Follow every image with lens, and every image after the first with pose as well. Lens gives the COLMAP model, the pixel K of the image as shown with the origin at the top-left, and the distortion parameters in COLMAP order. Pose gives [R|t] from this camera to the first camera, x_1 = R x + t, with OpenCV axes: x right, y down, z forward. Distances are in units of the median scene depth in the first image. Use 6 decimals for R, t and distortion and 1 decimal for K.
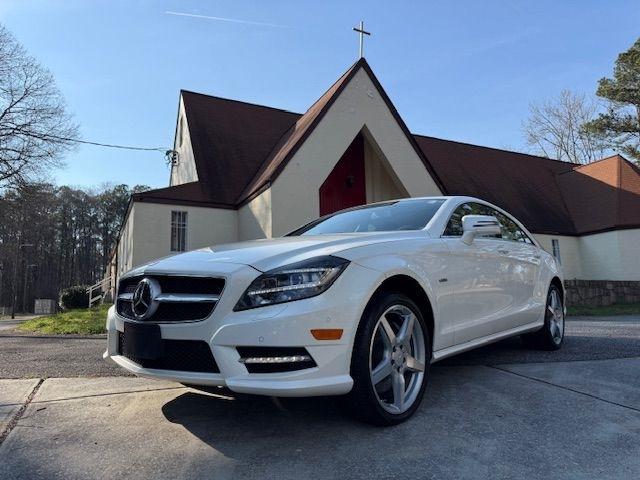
lens RADIAL K [[459.4, 0, 320.0], [0, 459.4, 240.0], [0, 0, 1]] dist [0.003936, -0.000023]
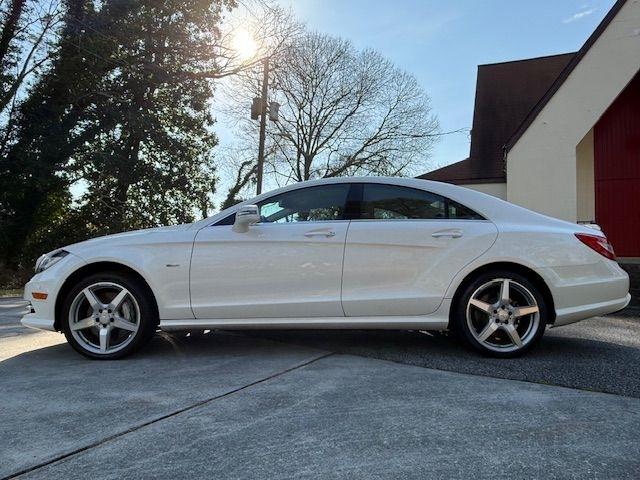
lens RADIAL K [[460.1, 0, 320.0], [0, 460.1, 240.0], [0, 0, 1]] dist [-0.057883, 0.066816]
pose [[0.665315, -0.027781, -0.746046, 0.937368], [0.068471, 0.997366, 0.023922, 0.013582], [0.743416, -0.066999, 0.665465, 0.311506]]
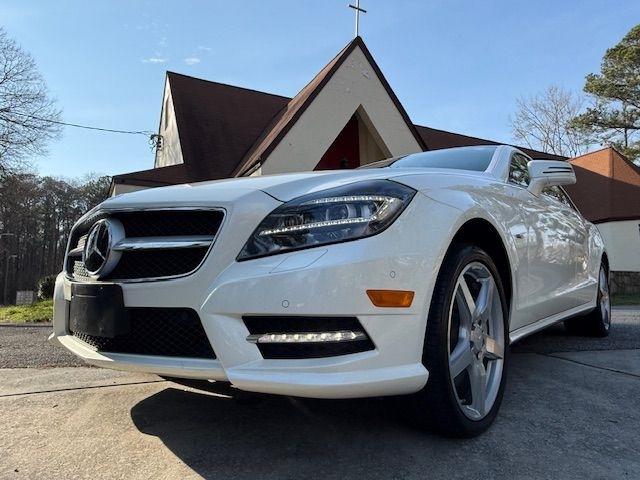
lens RADIAL K [[460.1, 0, 320.0], [0, 460.1, 240.0], [0, 0, 1]] dist [-0.057883, 0.066816]
pose [[0.999463, 0.008926, 0.031515, -0.047174], [-0.009292, 0.999891, 0.011476, 0.057809], [-0.031409, -0.011763, 0.999437, 0.183385]]
